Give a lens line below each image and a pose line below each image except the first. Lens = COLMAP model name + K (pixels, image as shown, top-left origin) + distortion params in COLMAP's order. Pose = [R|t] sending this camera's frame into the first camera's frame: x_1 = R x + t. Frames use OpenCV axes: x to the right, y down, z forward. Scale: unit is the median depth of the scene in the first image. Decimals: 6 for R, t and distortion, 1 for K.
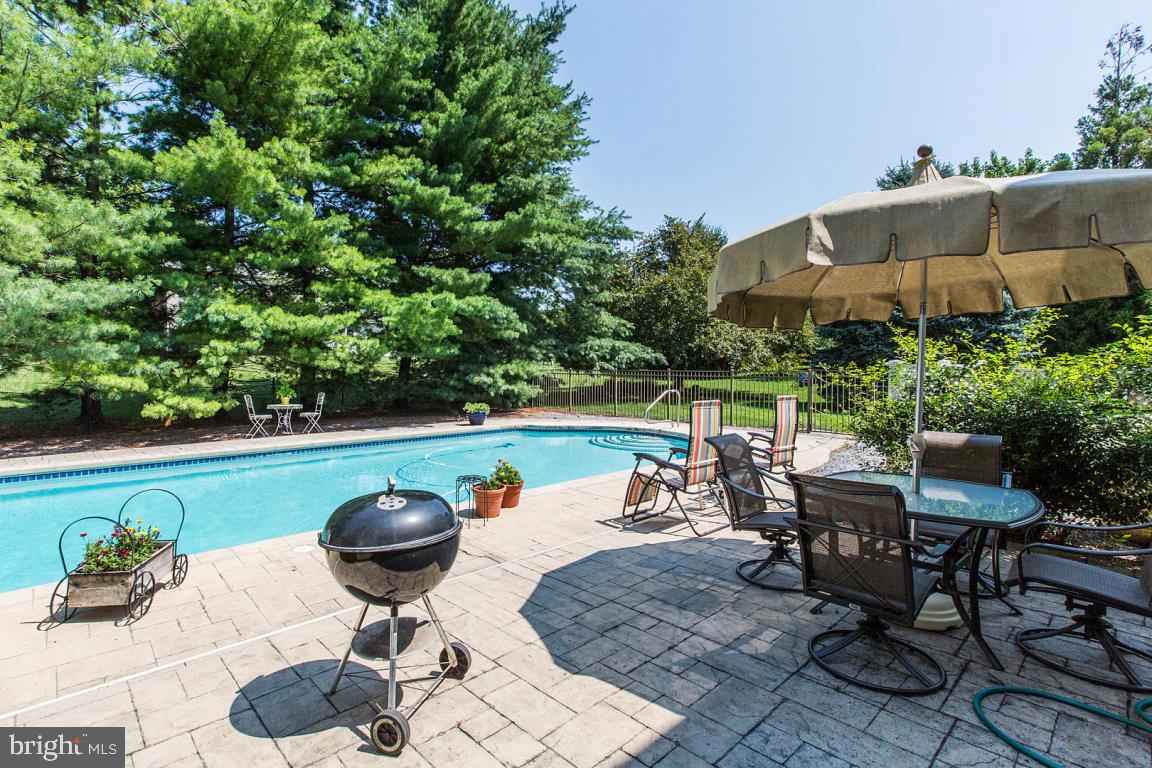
lens RADIAL K [[542.4, 0, 558.9], [0, 542.4, 365.7], [0, 0, 1]] dist [0.001535, 0.000021]
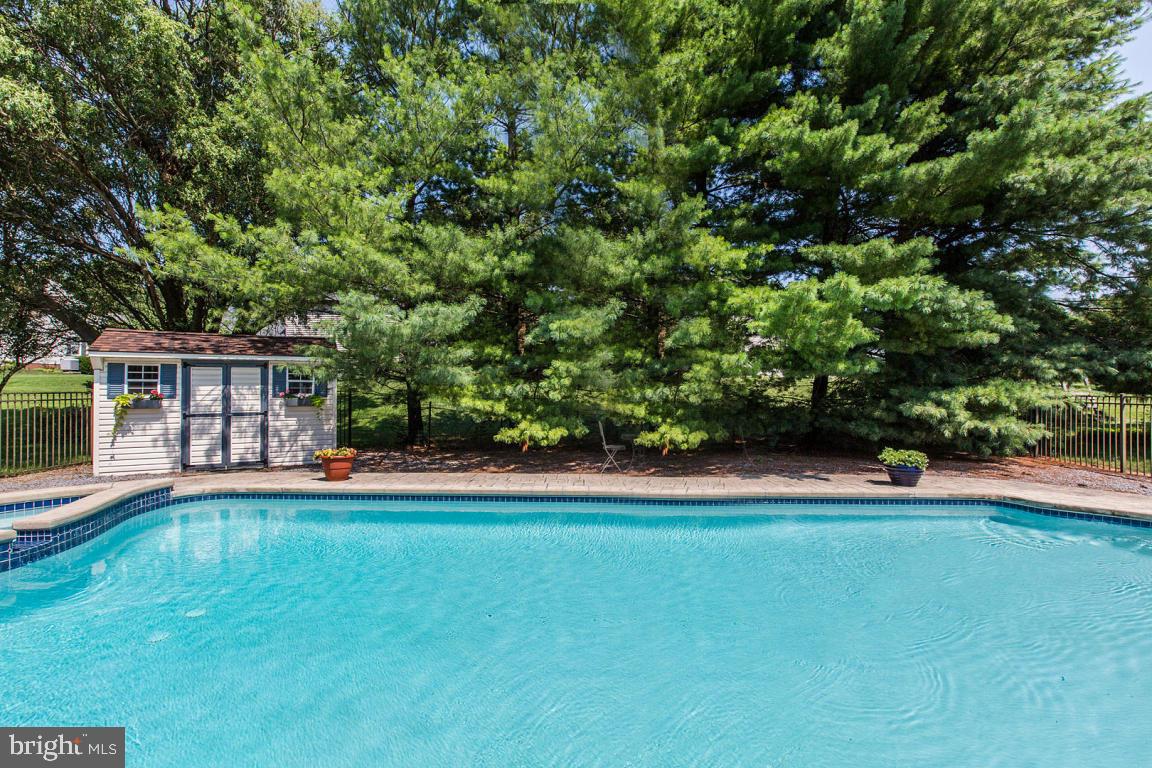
lens RADIAL K [[572.6, 0, 526.7], [0, 572.6, 382.3], [0, 0, 1]] dist [-0.006621, -0.001965]
pose [[0.700976, -0.006141, -0.713158, 0.009421], [-0.000662, 0.999957, -0.009262, -0.001607], [0.713185, 0.006965, 0.700942, 0.199966]]
